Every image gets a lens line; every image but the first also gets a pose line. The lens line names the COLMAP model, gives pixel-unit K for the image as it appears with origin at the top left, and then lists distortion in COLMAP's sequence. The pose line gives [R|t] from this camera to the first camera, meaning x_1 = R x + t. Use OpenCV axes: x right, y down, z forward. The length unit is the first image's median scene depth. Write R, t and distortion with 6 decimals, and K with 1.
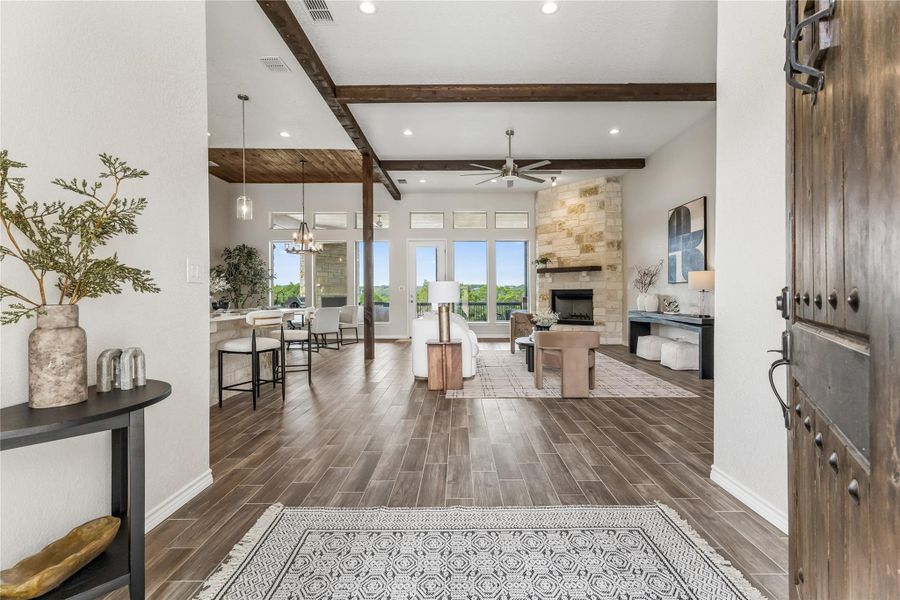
lens RADIAL K [[417.9, 0, 456.7], [0, 417.9, 297.4], [0, 0, 1]] dist [0.008172, -0.001022]
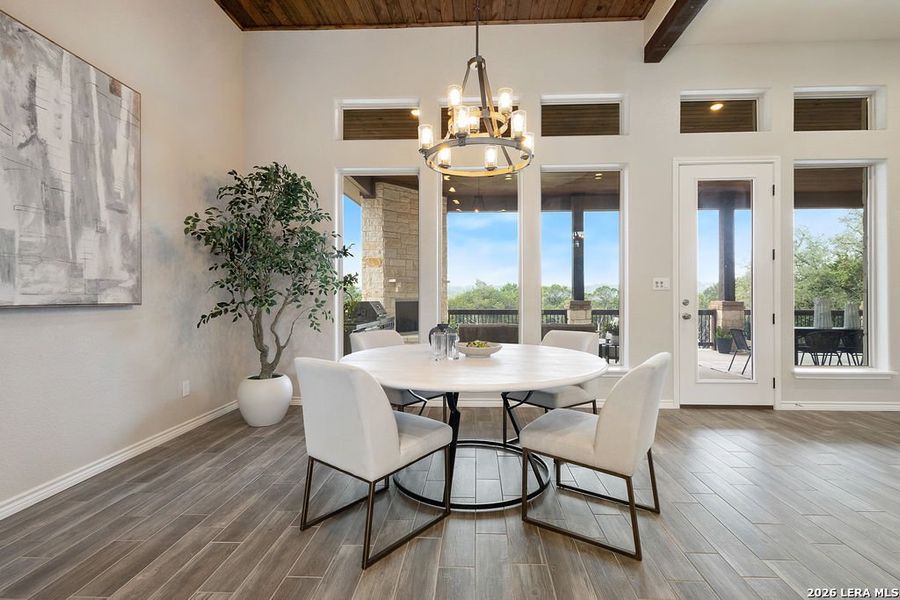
lens RADIAL K [[417.9, 0, 452.1], [0, 417.9, 296.8], [0, 0, 1]] dist [0.008172, -0.001022]
pose [[0.998720, 0.004345, -0.050394, -0.402782], [-0.004574, 0.999980, -0.004437, -0.008074], [0.050374, 0.004662, 0.998720, 0.766721]]
